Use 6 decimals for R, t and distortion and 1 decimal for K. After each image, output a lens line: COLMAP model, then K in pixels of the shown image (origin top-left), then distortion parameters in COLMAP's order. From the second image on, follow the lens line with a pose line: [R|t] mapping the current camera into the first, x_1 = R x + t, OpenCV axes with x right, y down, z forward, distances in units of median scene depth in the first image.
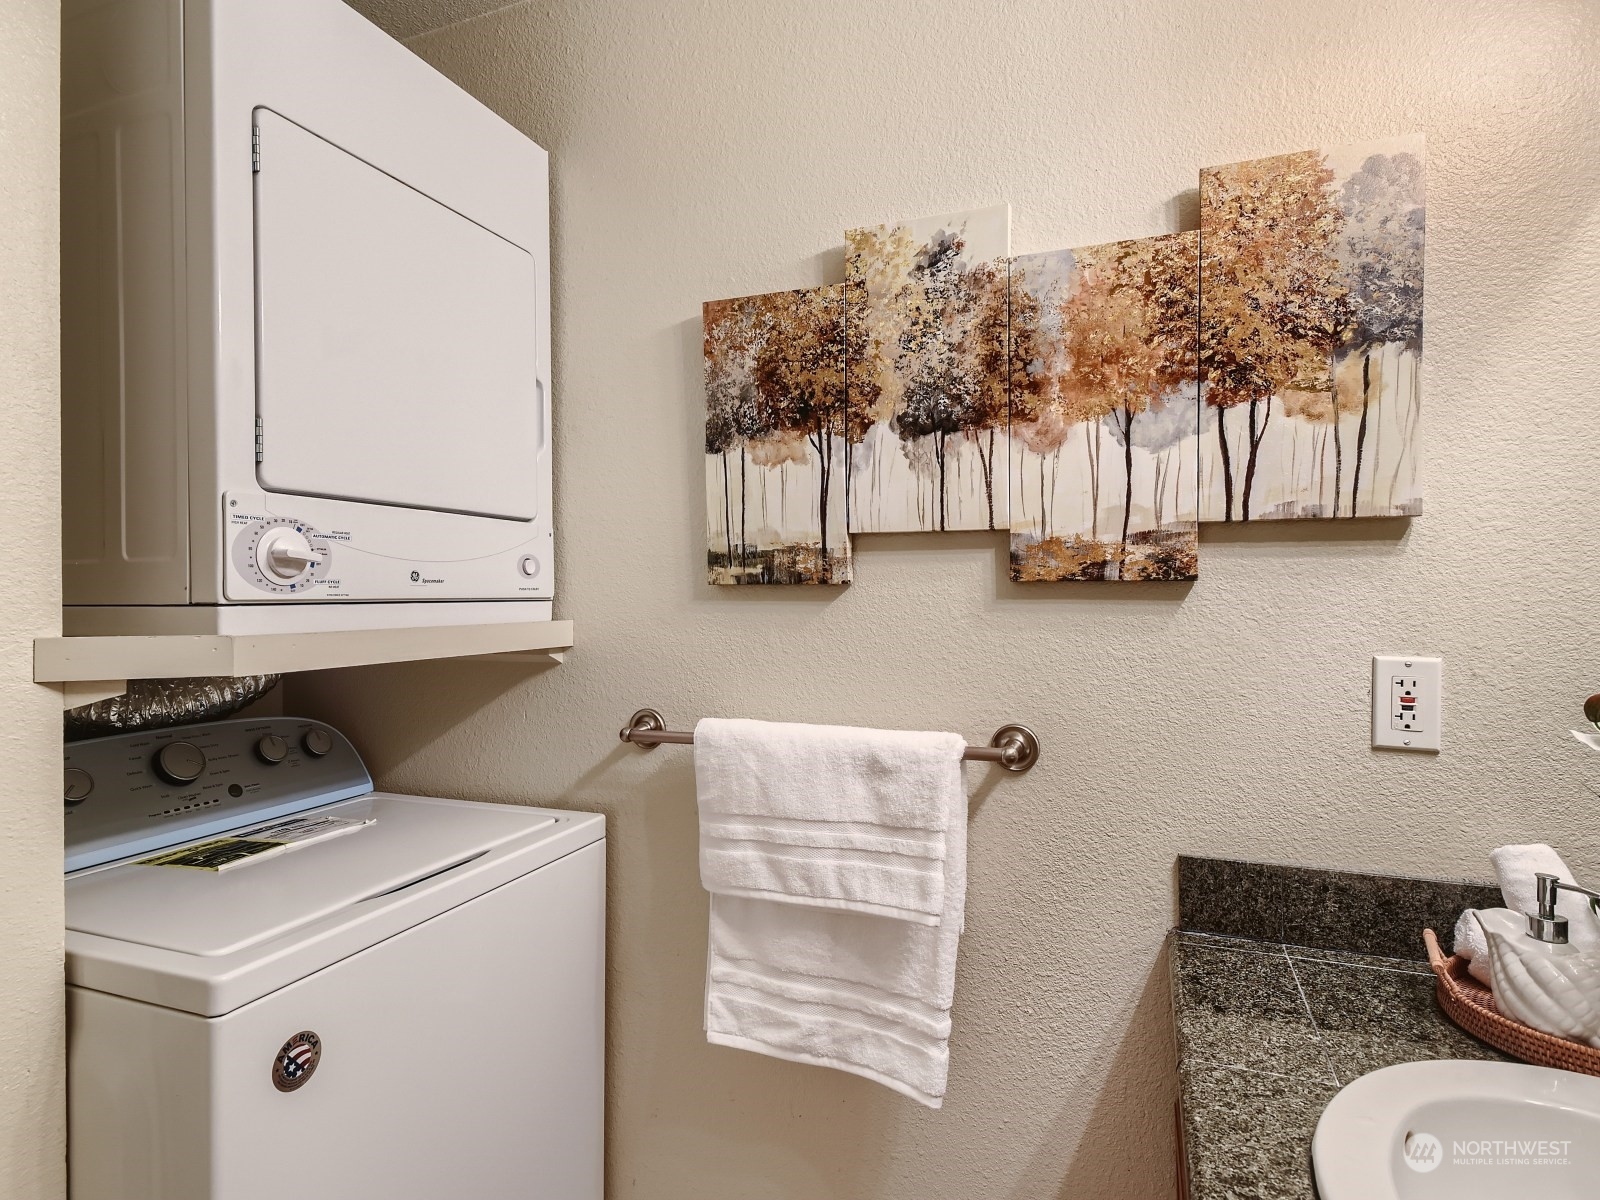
lens RADIAL K [[867.3, 0, 799.8], [0, 867.3, 604.0], [0, 0, 1]] dist [0.043810, -0.025003]
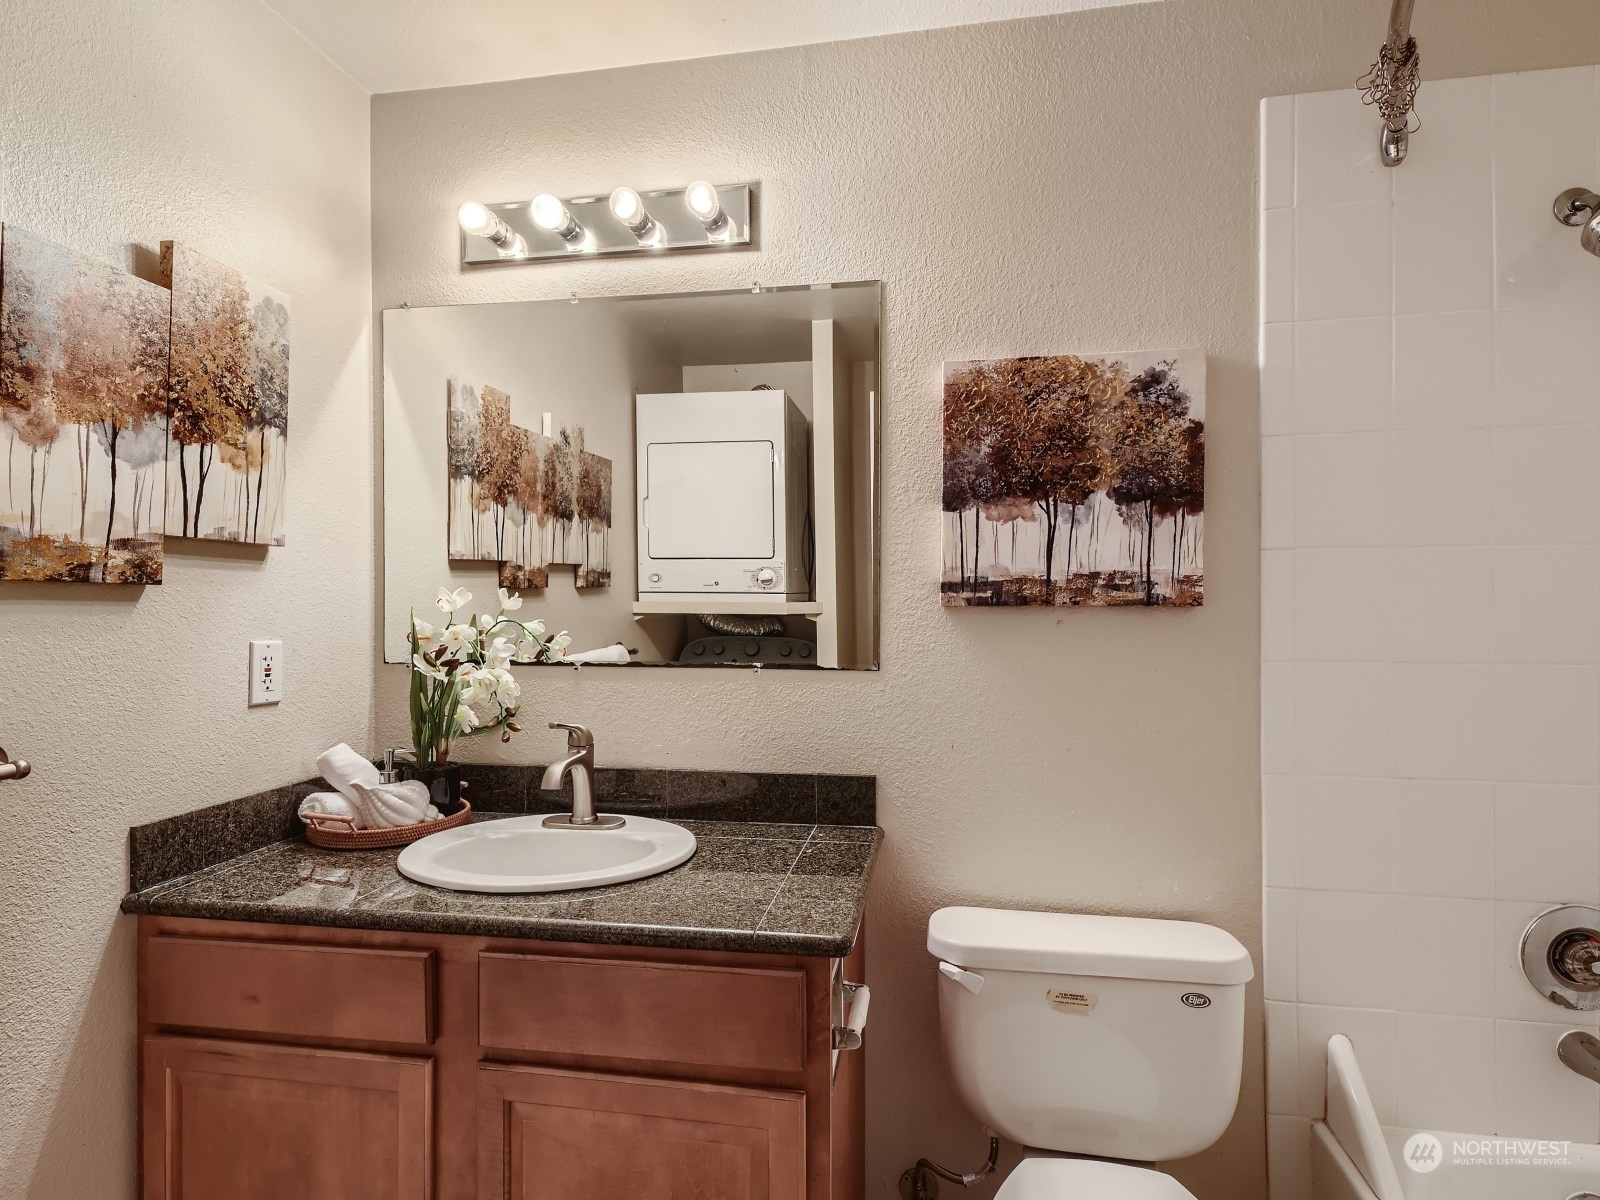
lens RADIAL K [[859.0, 0, 797.5], [0, 859.0, 601.2], [0, 0, 1]] dist [0.050403, -0.033644]
pose [[-0.196415, 0.003174, 0.980516, -0.860489], [-0.001973, 0.999991, -0.003632, -0.002206], [-0.980519, -0.002648, -0.196407, 0.394132]]
